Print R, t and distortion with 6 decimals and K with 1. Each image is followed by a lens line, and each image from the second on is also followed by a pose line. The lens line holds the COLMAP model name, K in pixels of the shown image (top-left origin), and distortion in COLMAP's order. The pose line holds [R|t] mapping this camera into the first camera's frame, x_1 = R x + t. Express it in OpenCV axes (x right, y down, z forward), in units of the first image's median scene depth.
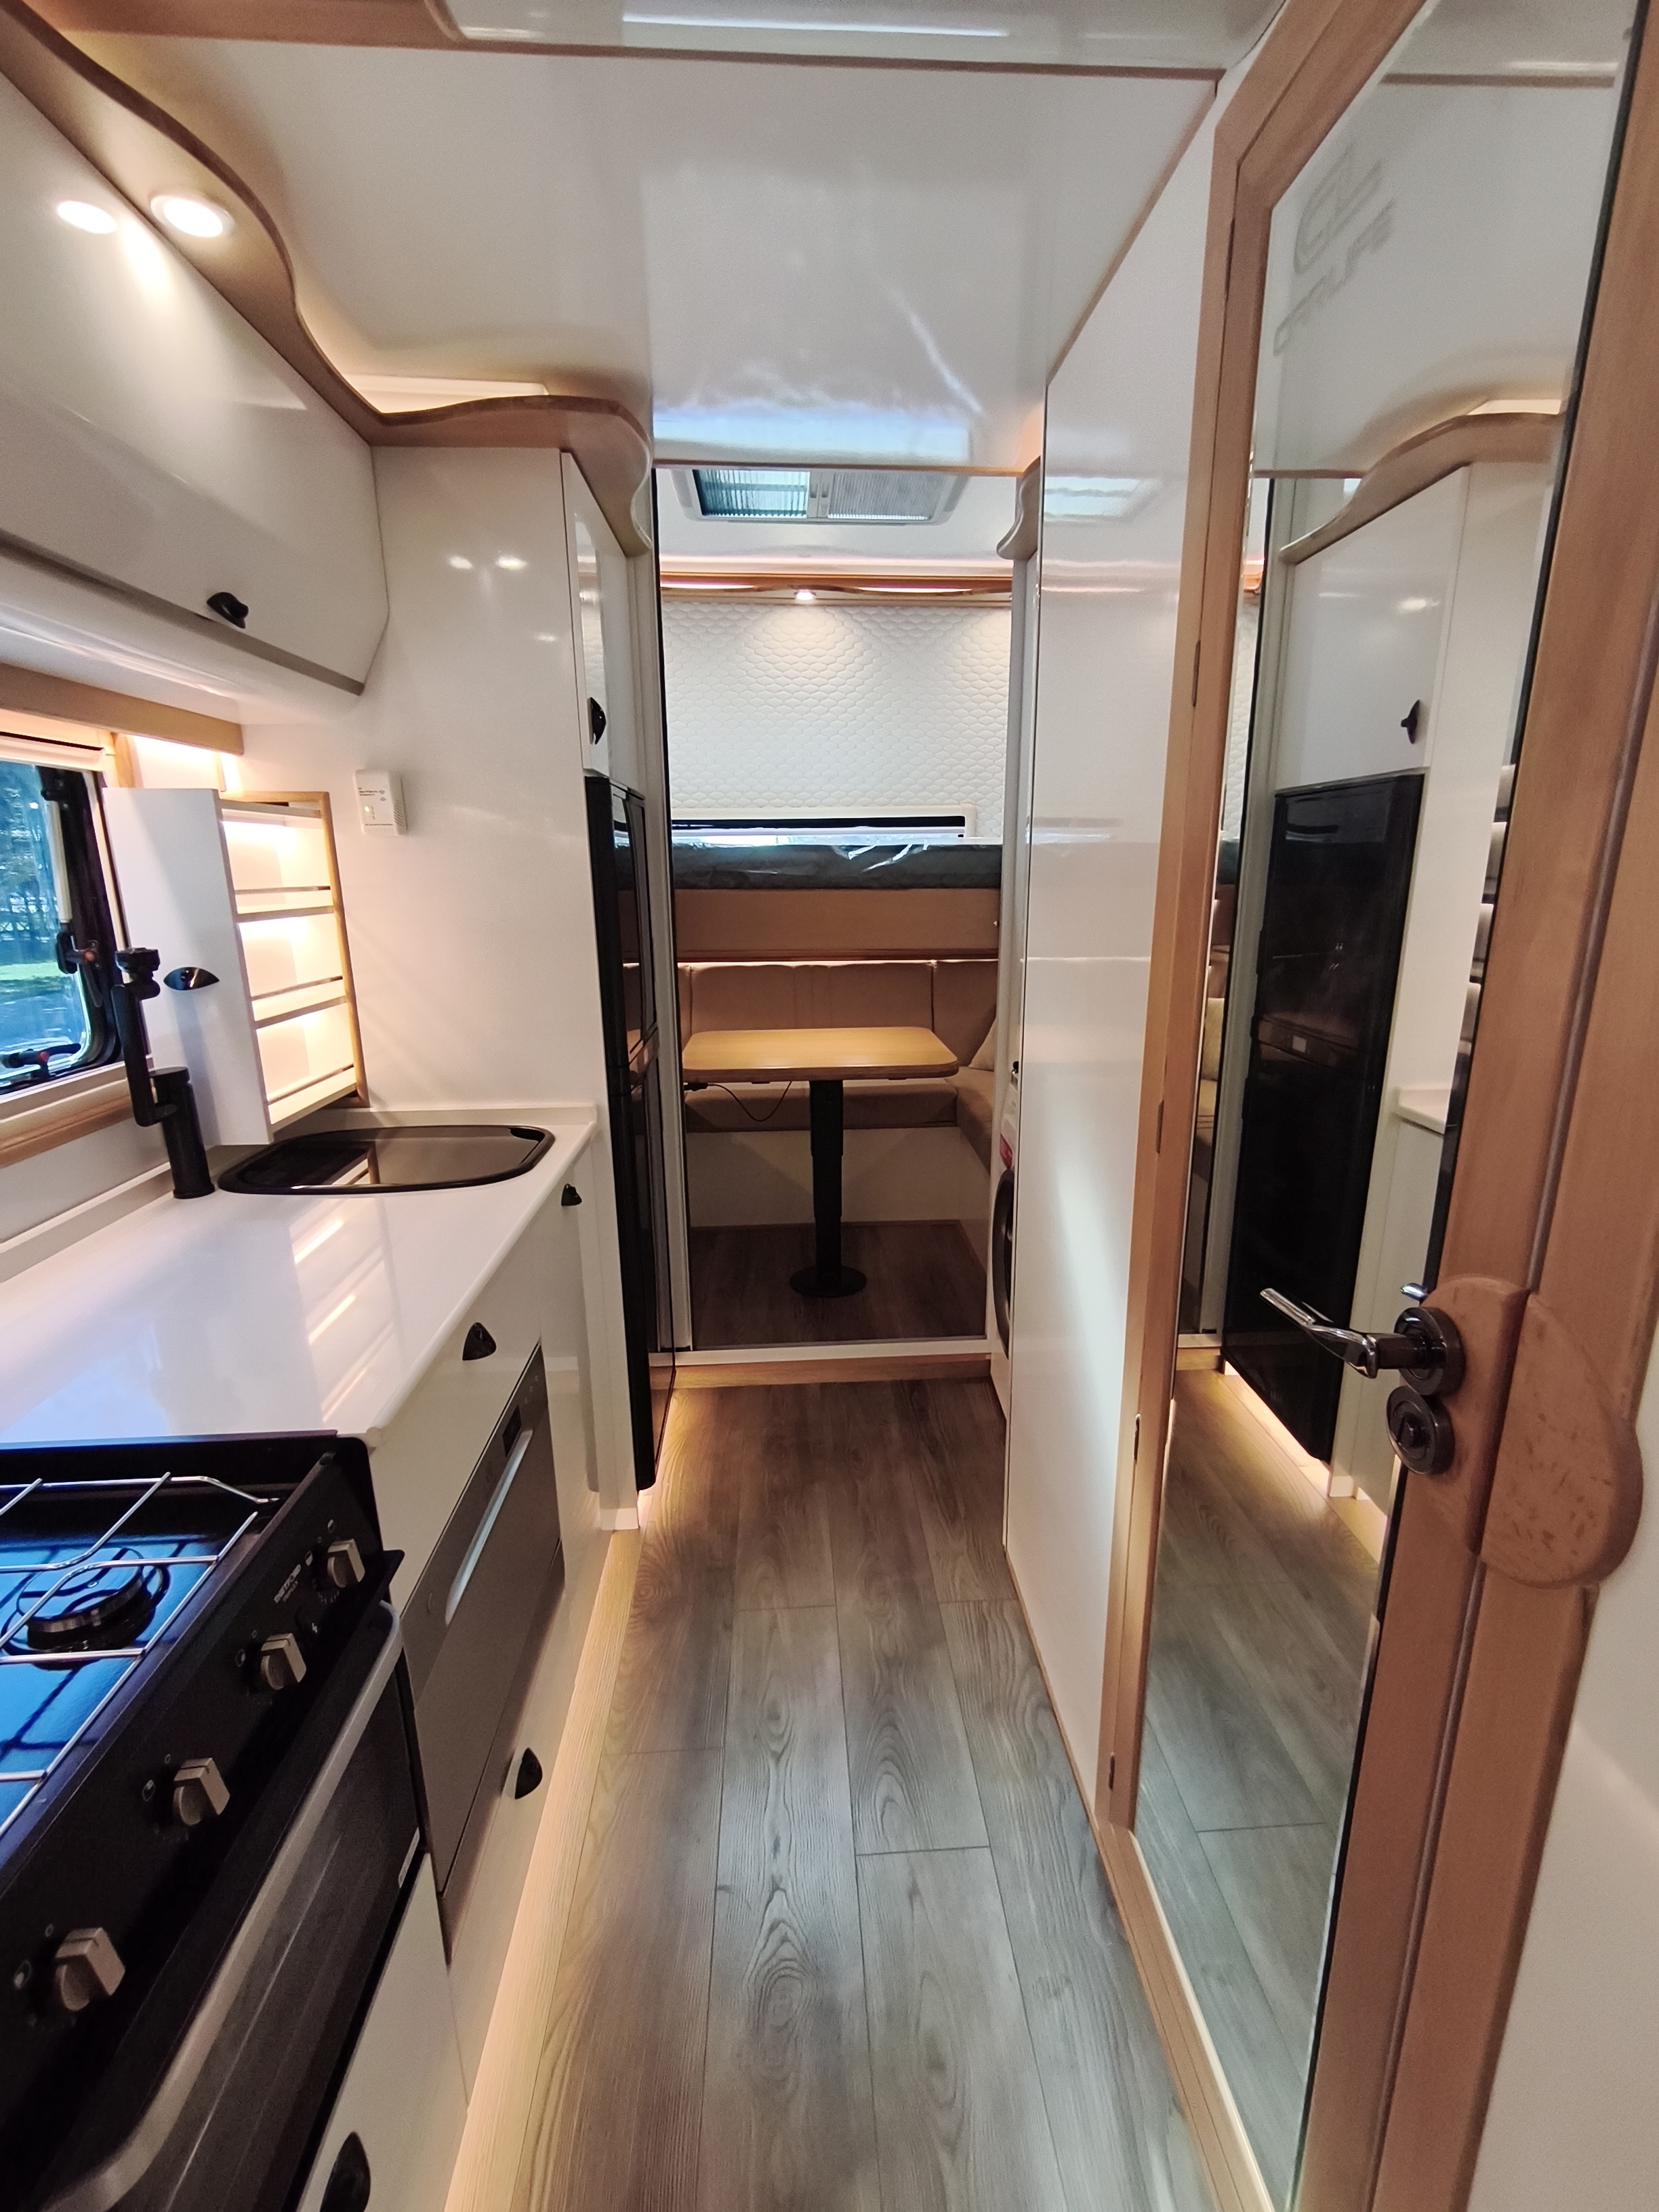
lens RADIAL K [[984.5, 0, 833.7], [0, 984.5, 1121.9], [0, 0, 1]] dist [0.001676, 0.000792]
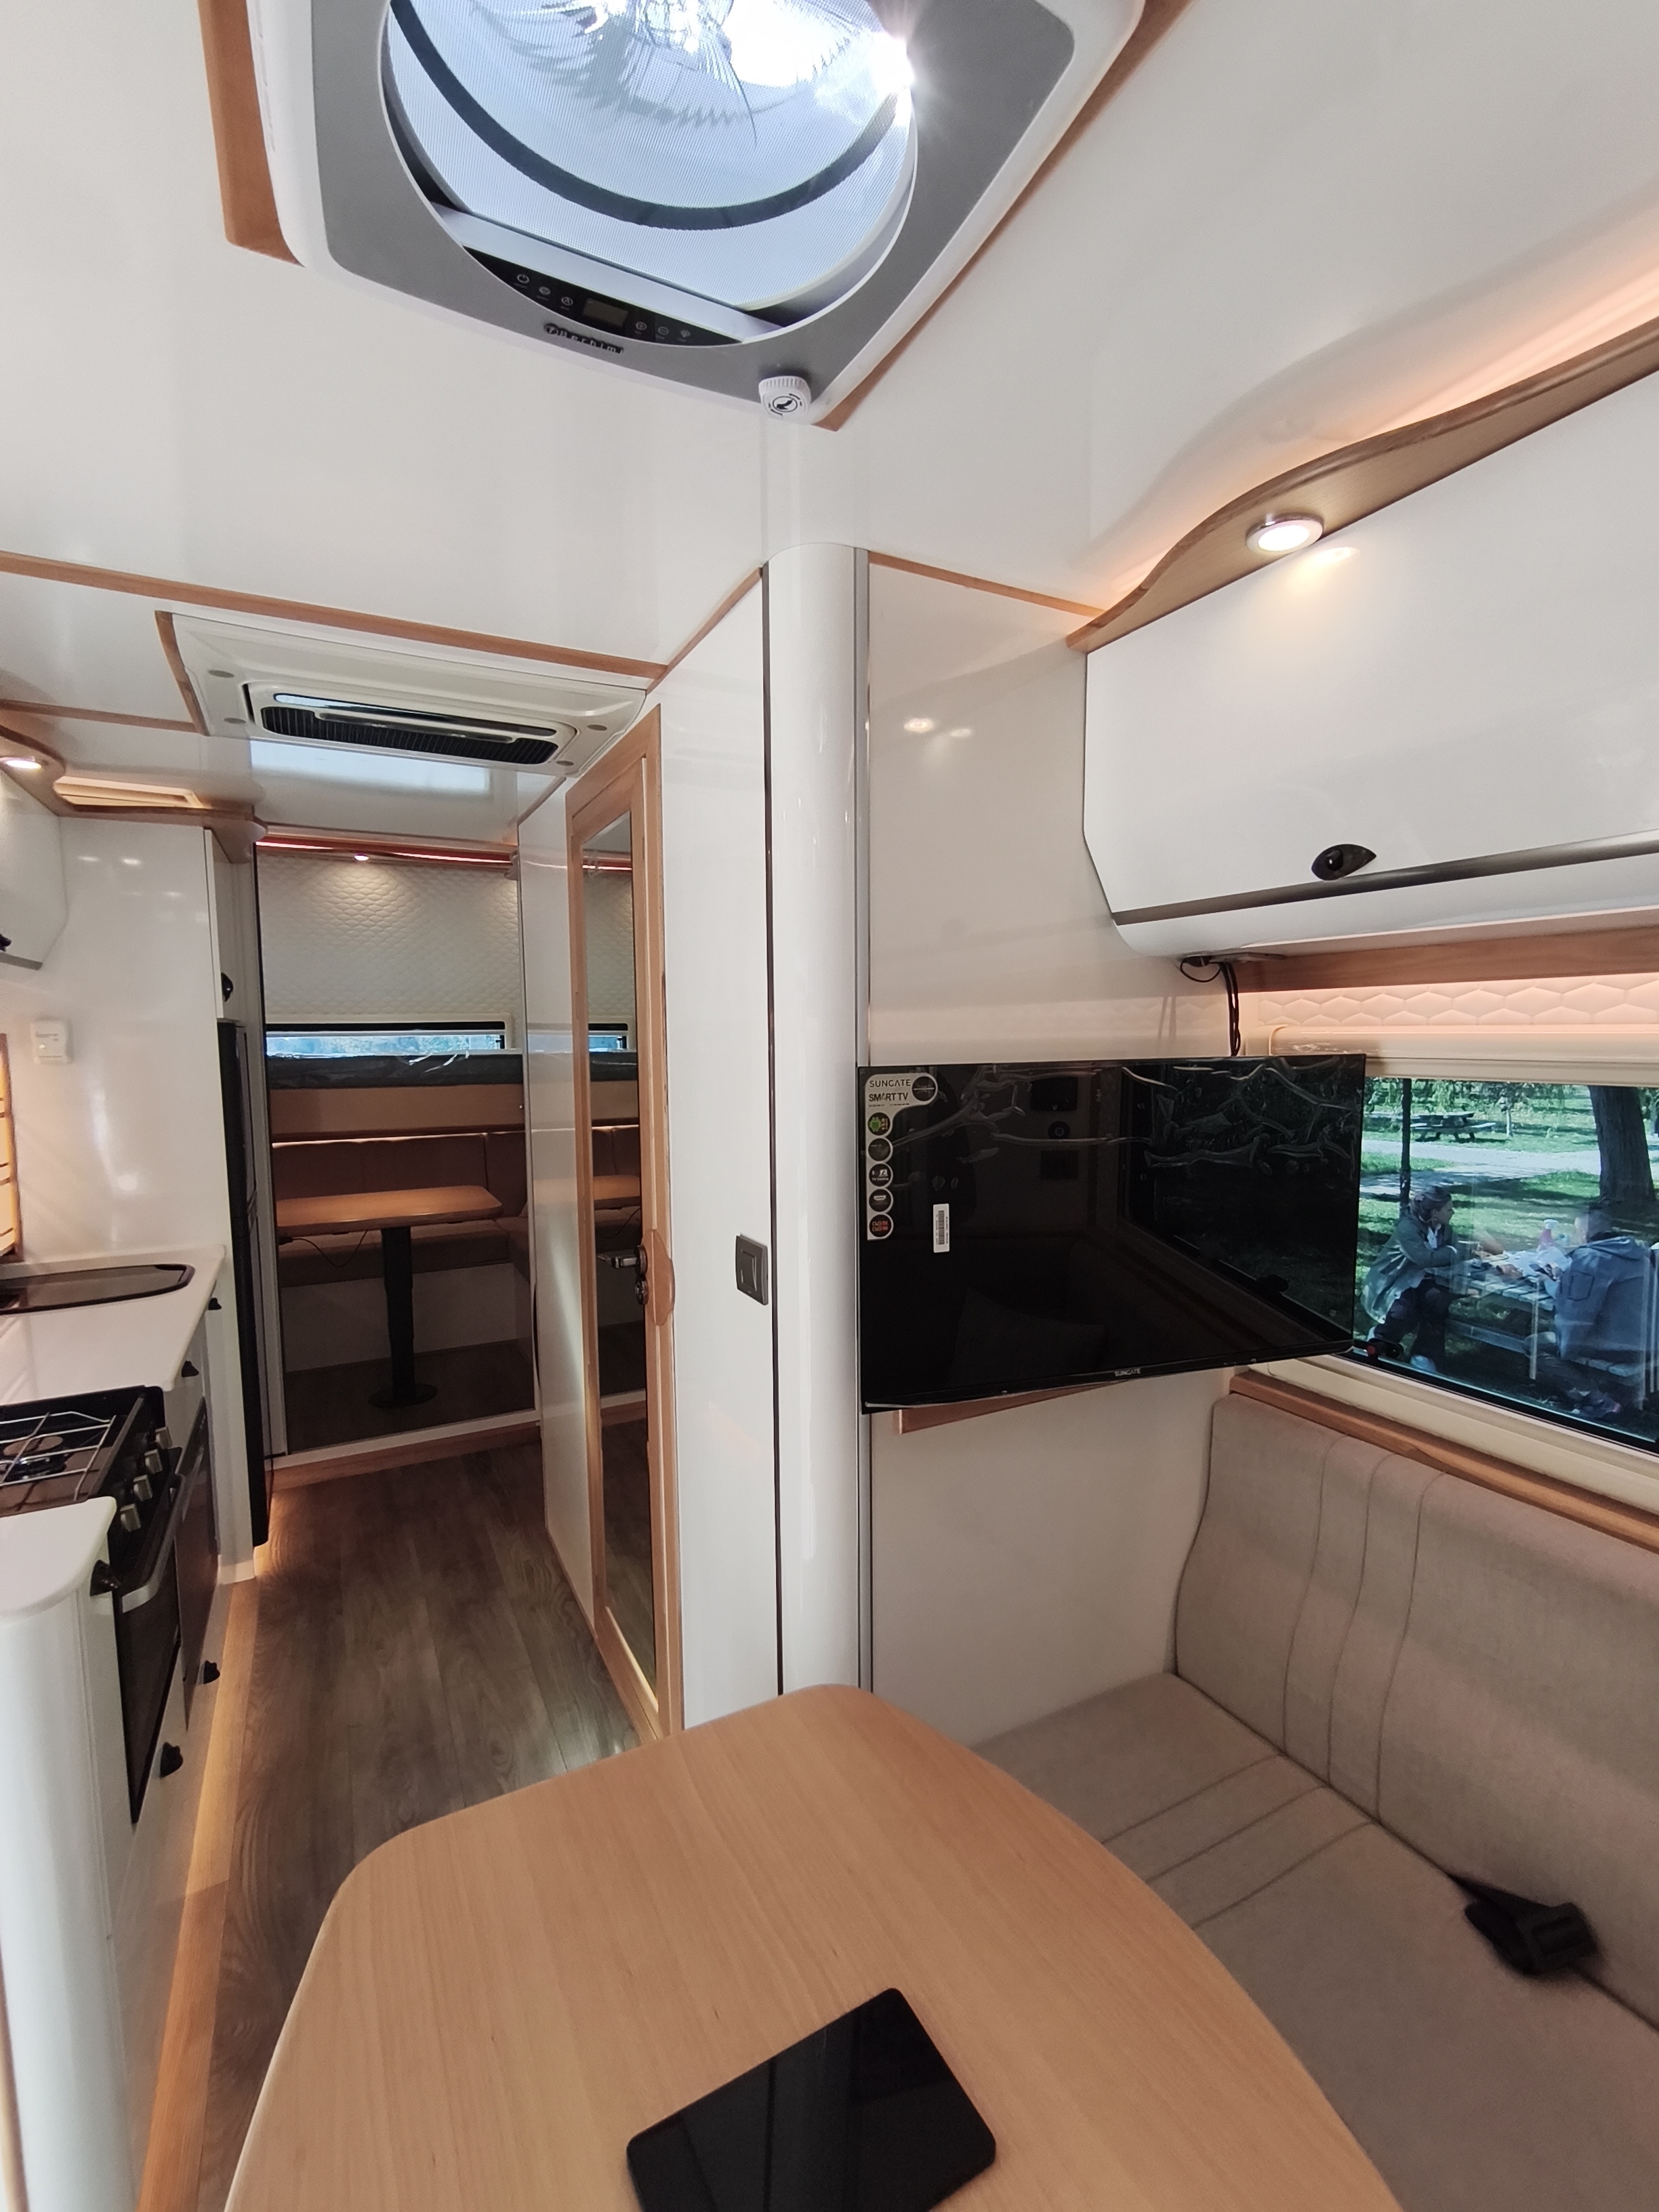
lens RADIAL K [[984.5, 0, 833.7], [0, 984.5, 1121.9], [0, 0, 1]] dist [0.001676, 0.000792]
pose [[0.910357, -0.035491, 0.412299, -0.016657], [0.103445, 0.984202, -0.143685, 0.079717], [-0.400686, 0.173455, 0.899646, -0.507143]]
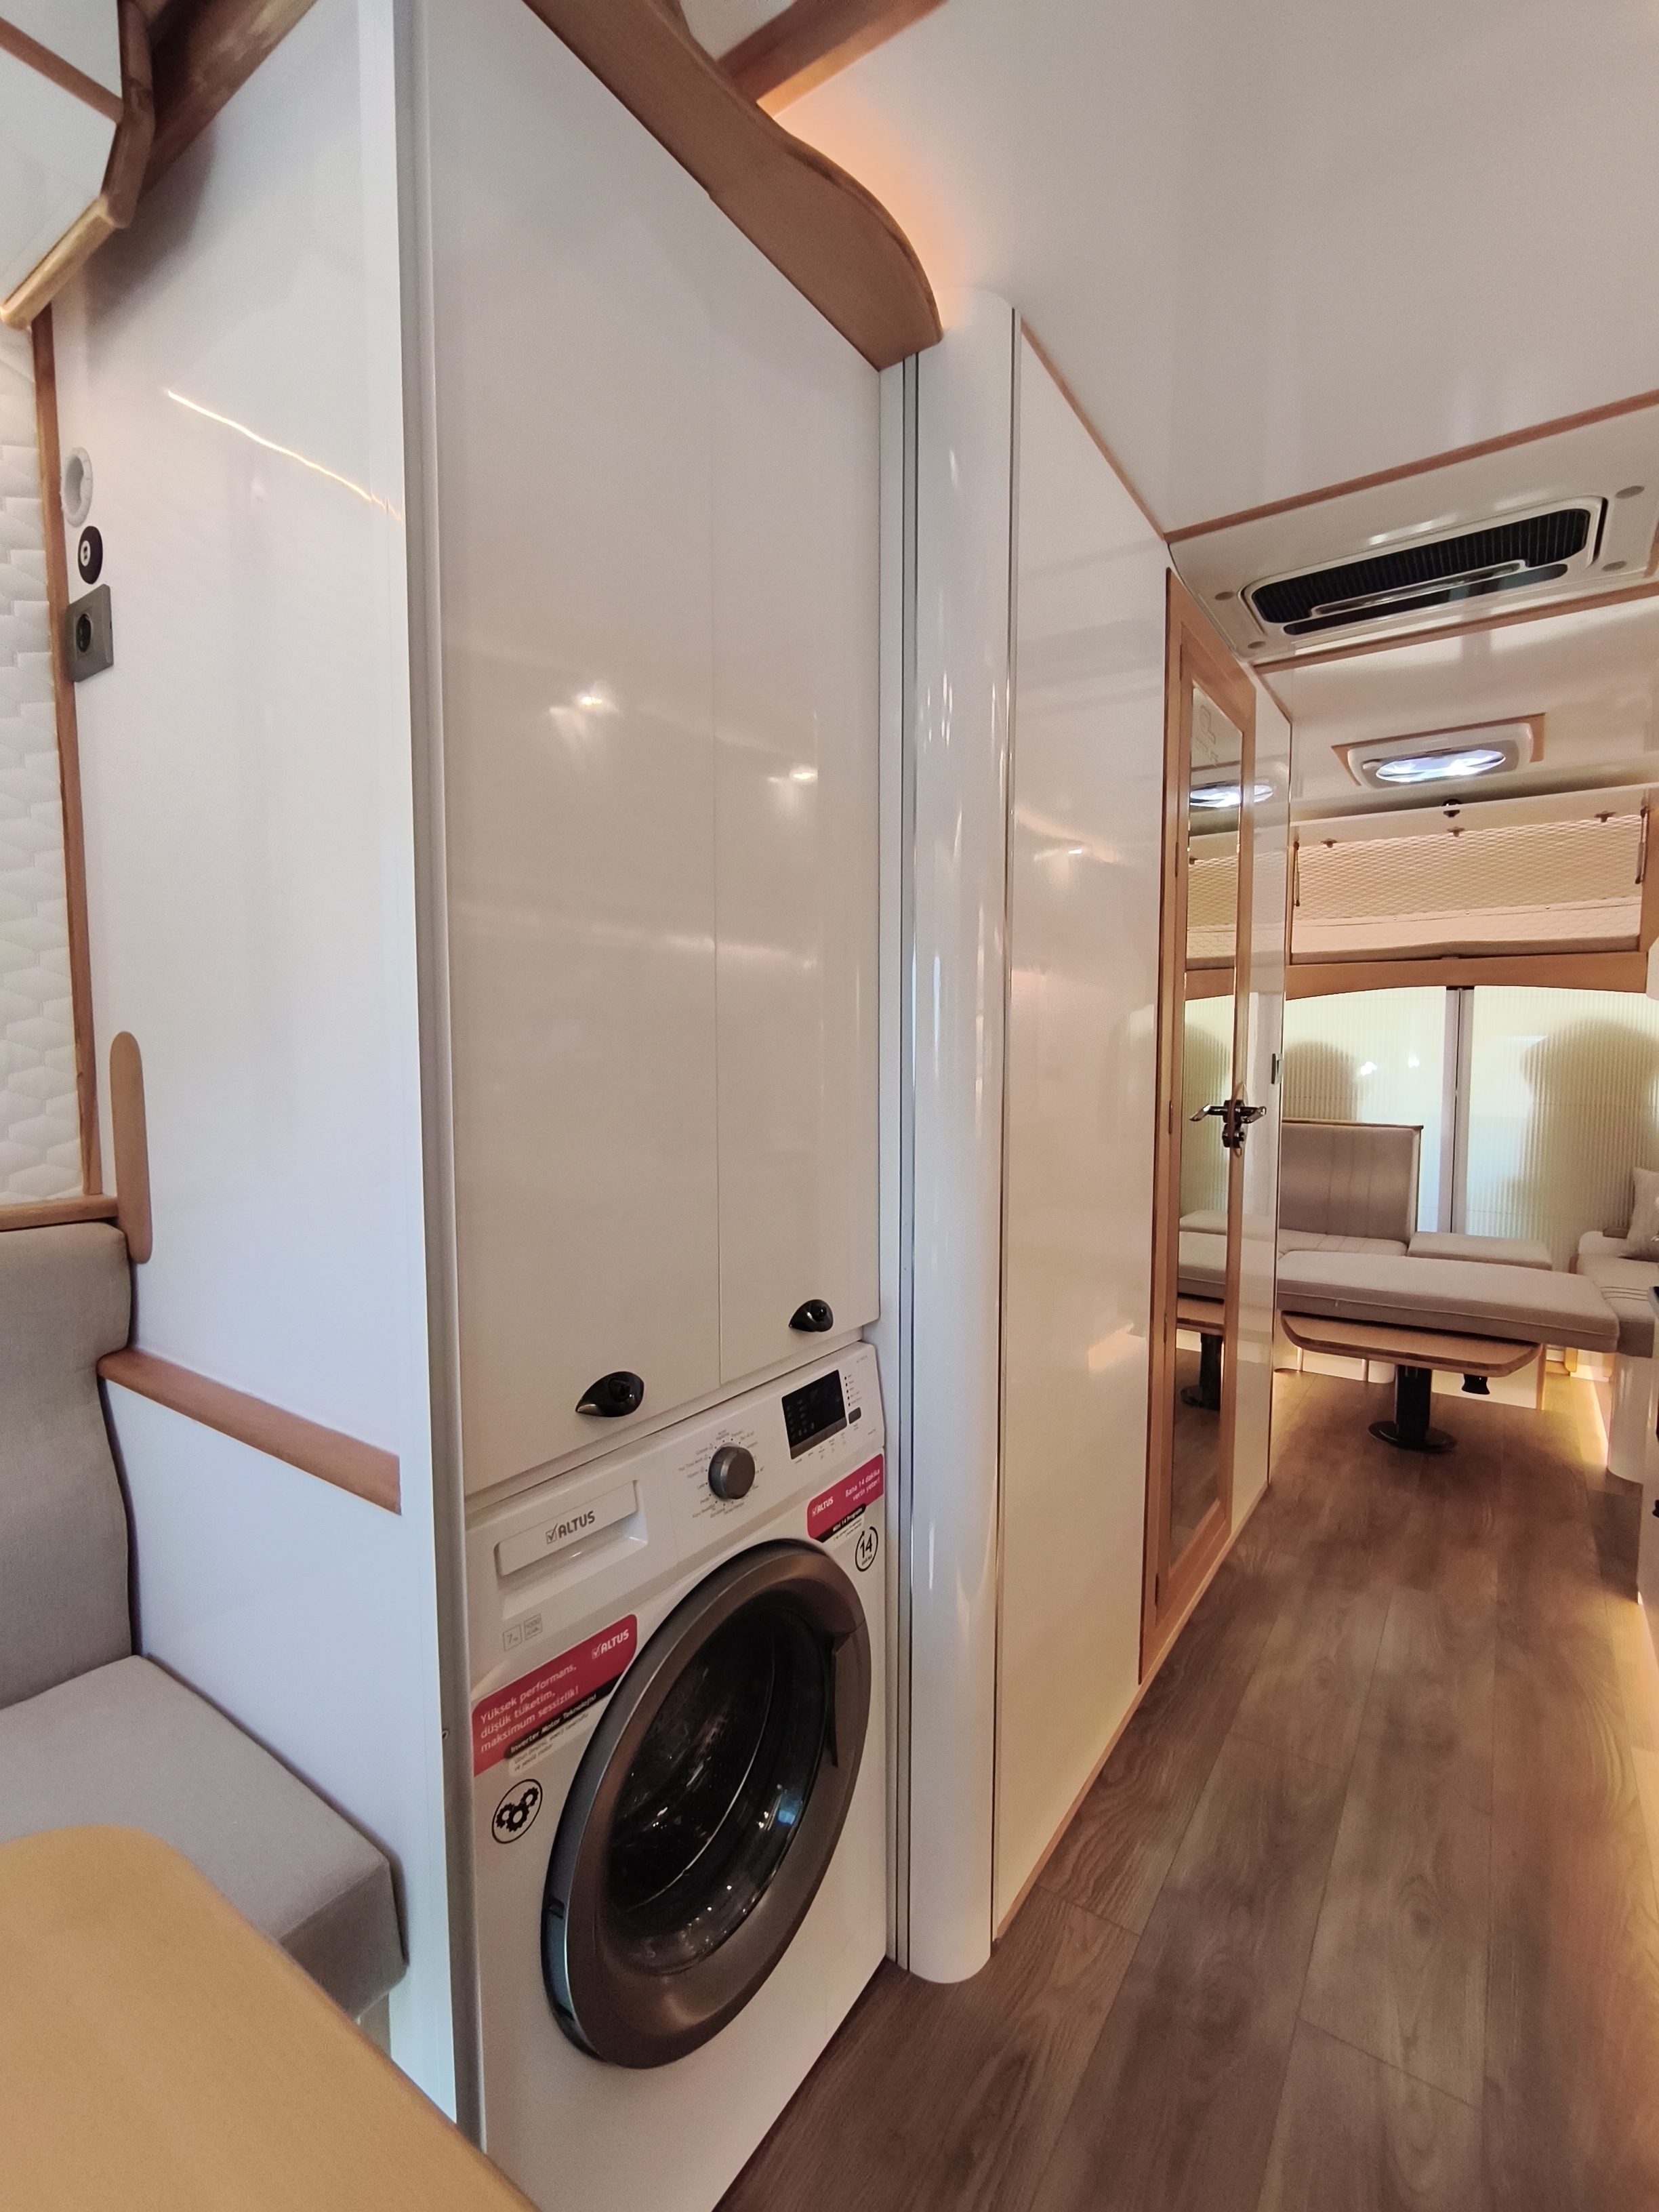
lens RADIAL K [[964.4, 0, 872.6], [0, 964.4, 1112.3], [0, 0, 1]] dist [-0.012447, 0.008438]
pose [[-0.801256, -0.037625, 0.597138, -0.104602], [0.154223, 0.951309, 0.266882, -0.236658], [-0.578104, 0.305934, -0.756439, 1.166537]]
